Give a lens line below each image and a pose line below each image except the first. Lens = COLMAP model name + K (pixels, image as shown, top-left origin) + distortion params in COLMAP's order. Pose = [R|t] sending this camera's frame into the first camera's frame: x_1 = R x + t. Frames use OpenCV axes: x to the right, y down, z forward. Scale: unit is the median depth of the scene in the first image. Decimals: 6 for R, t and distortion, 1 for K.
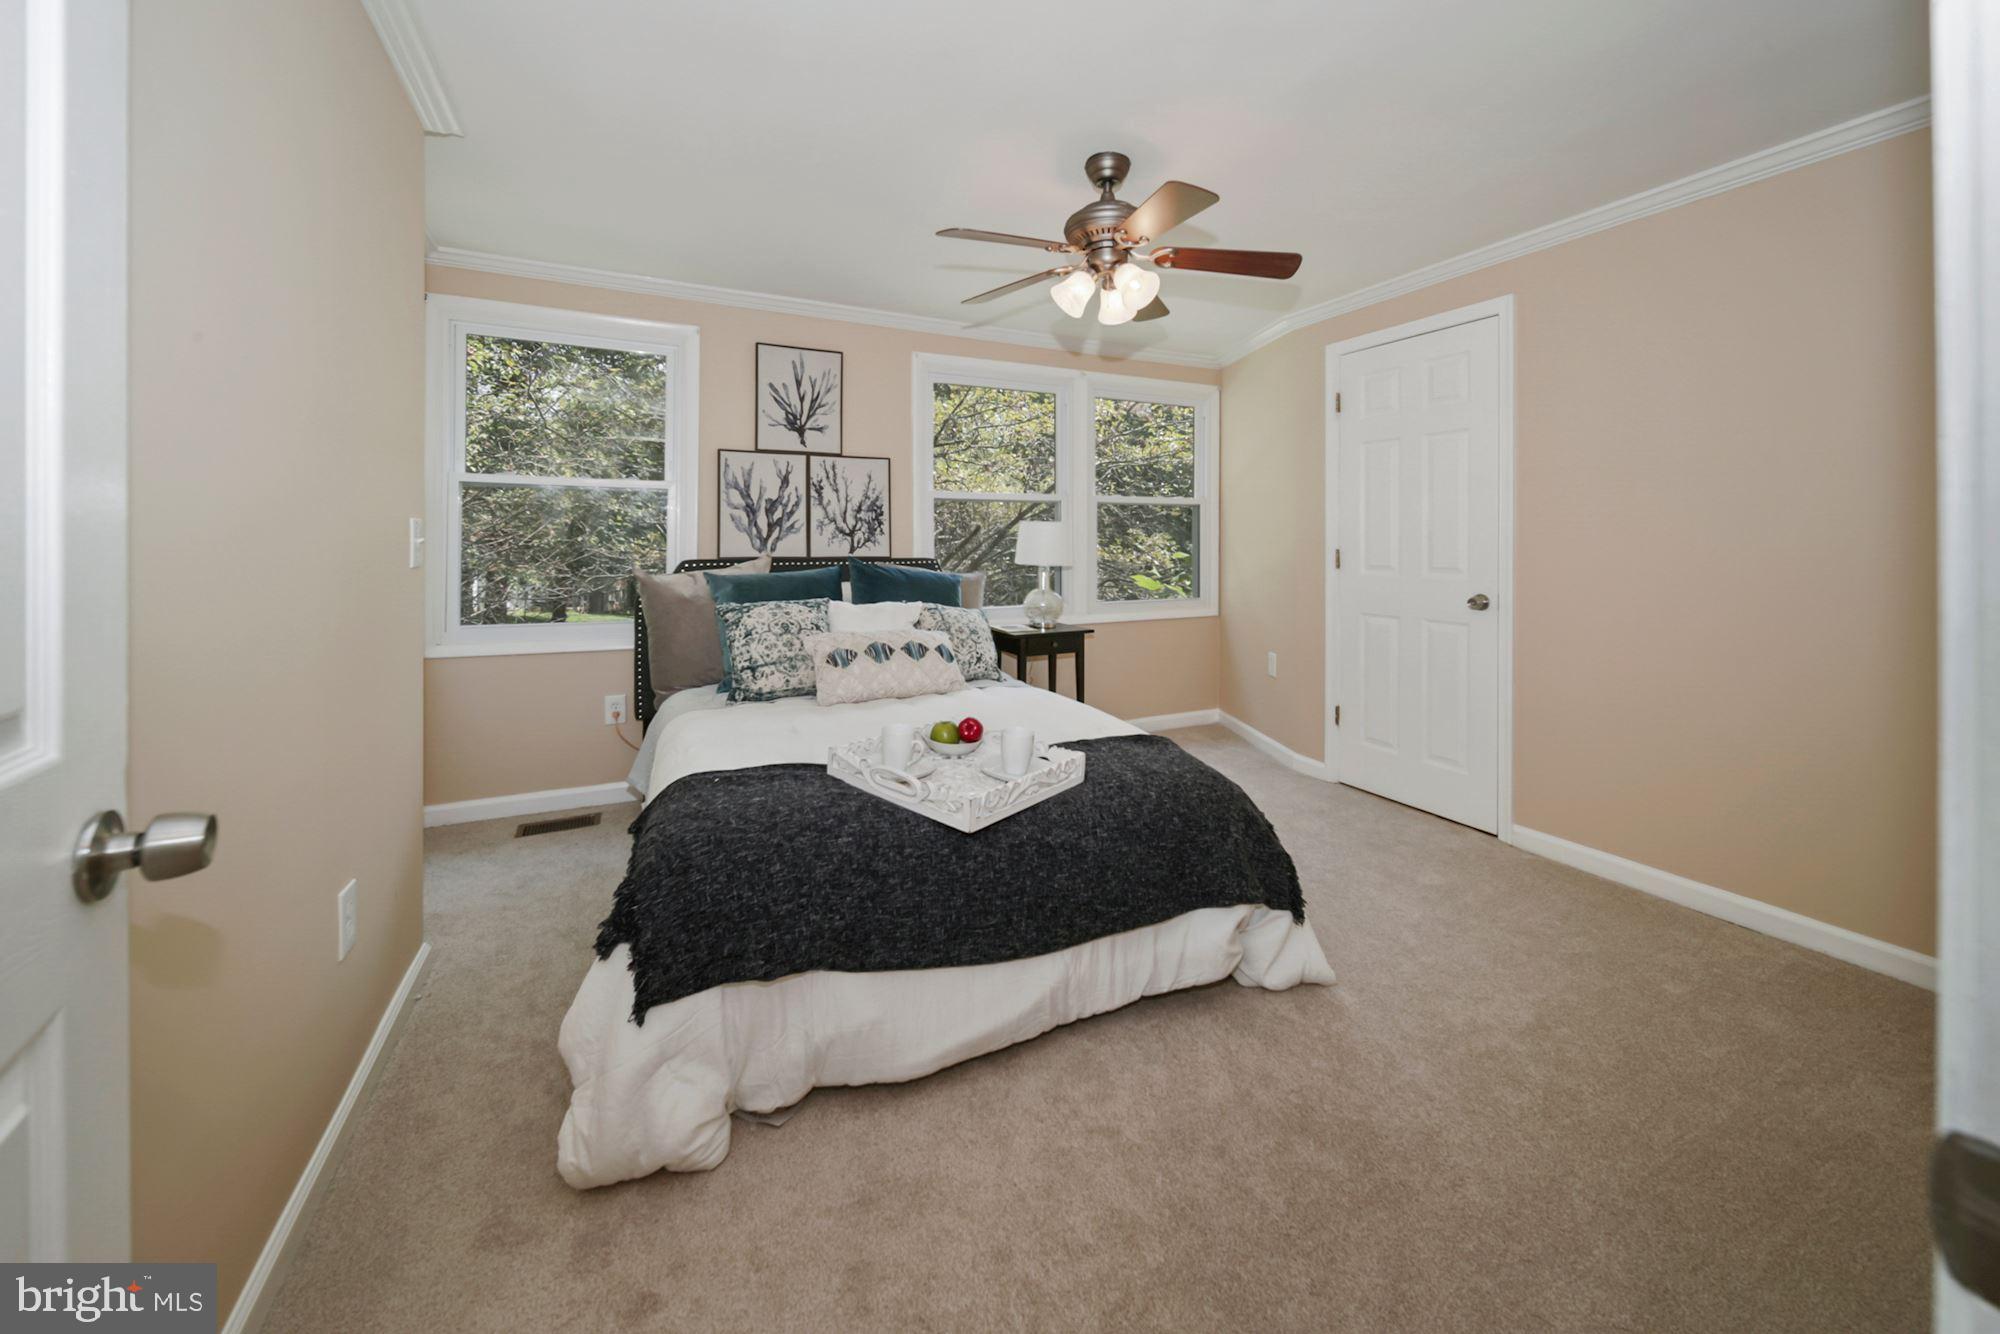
lens RADIAL K [[749.6, 0, 986.9], [0, 749.6, 540.9], [0, 0, 1]] dist [-0.001671, -0.000329]
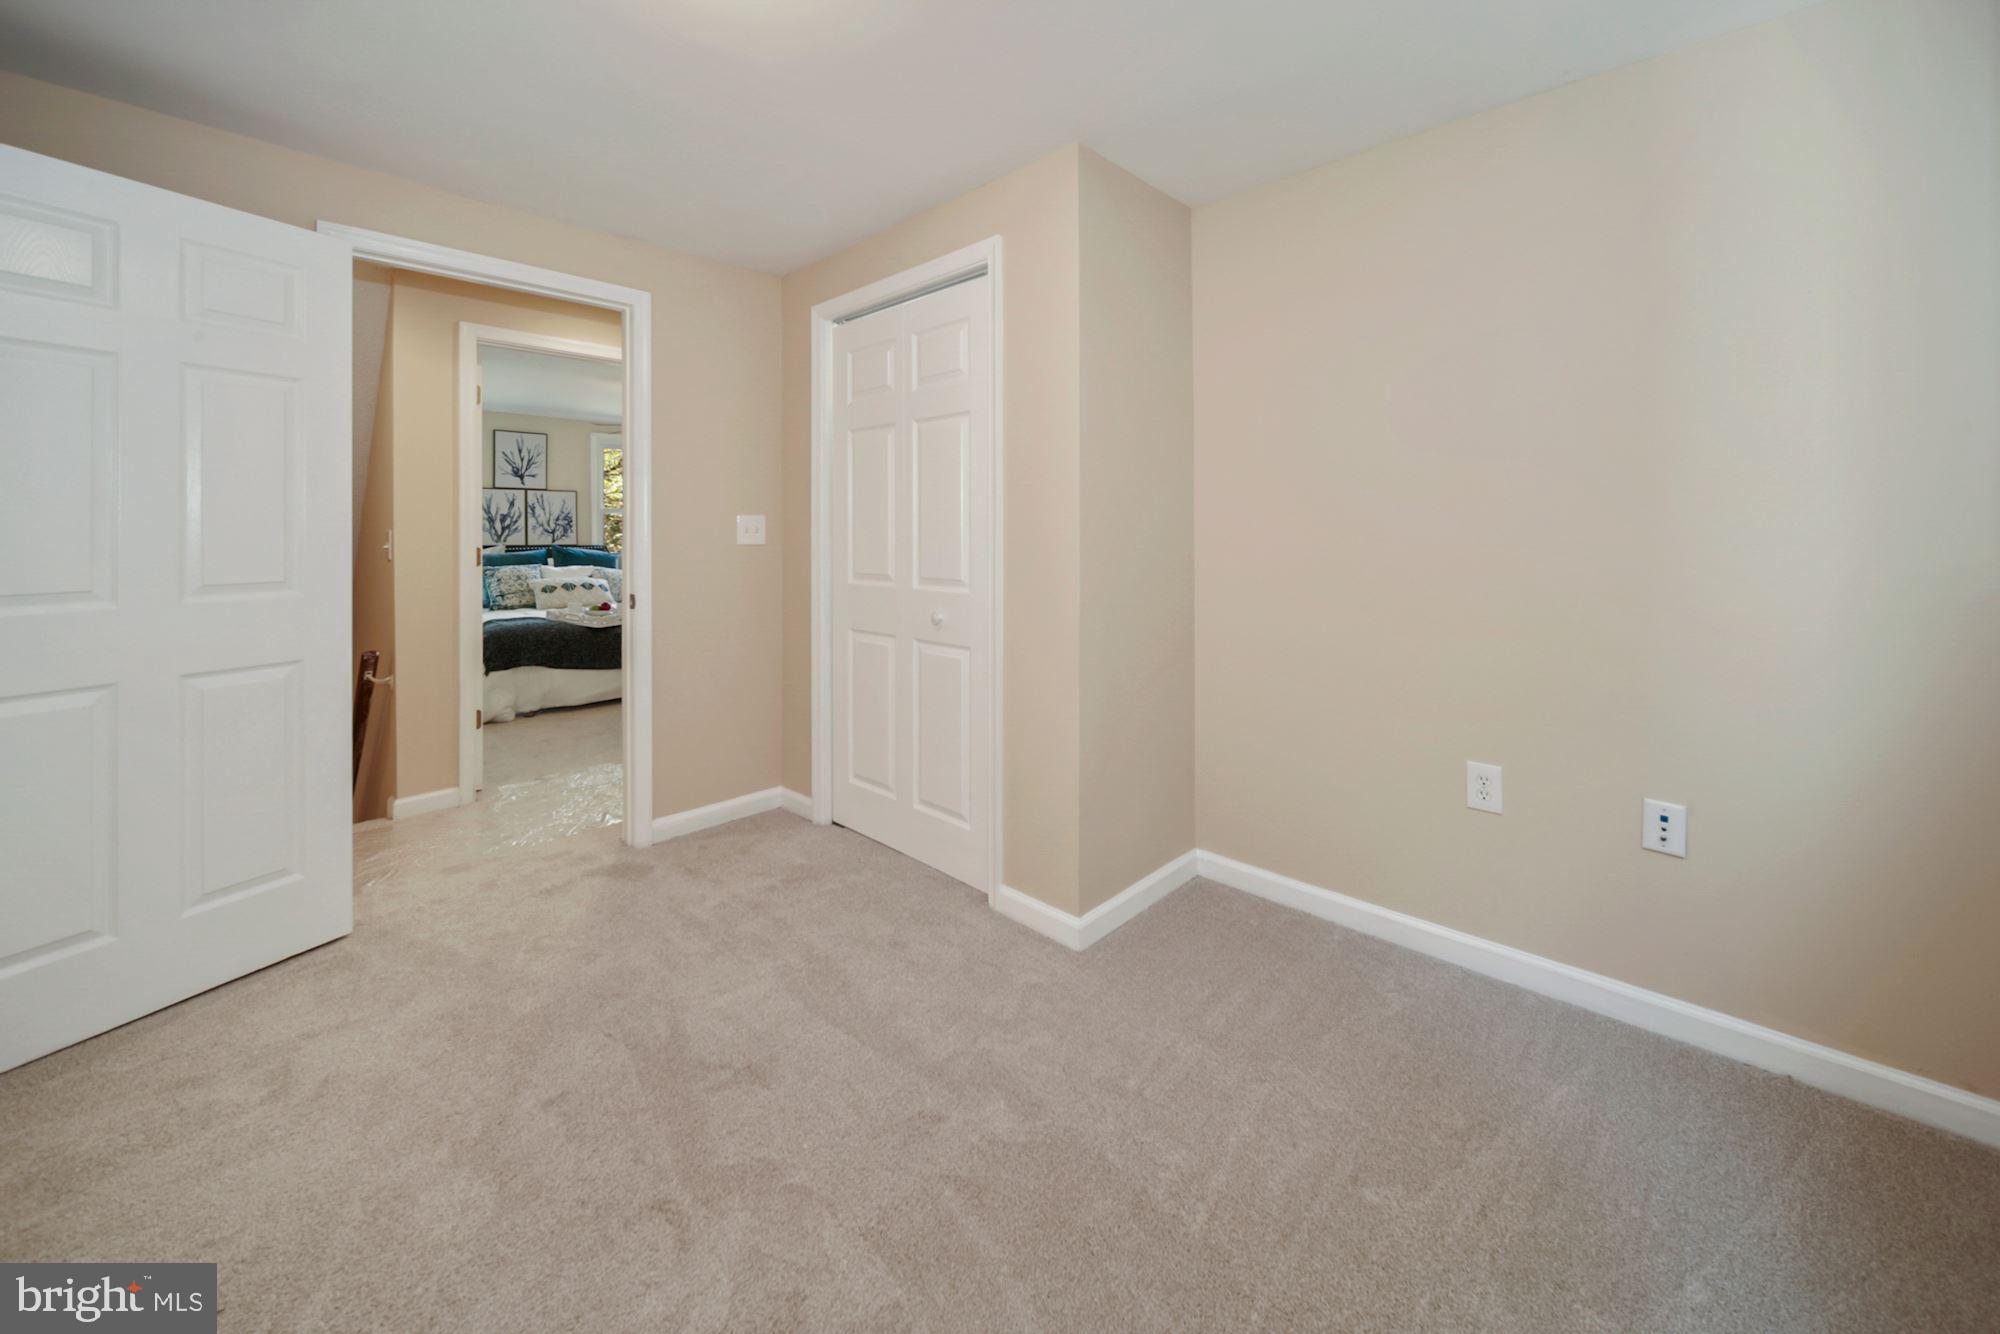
lens RADIAL K [[757.1, 0, 1002.6], [0, 757.1, 521.0], [0, 0, 1]] dist [-0.001052, -0.000783]
pose [[0.934141, -0.004878, 0.356872, 0.195305], [0.009974, 0.999873, -0.012441, -0.003097], [-0.356766, 0.015181, 0.934071, -1.174092]]
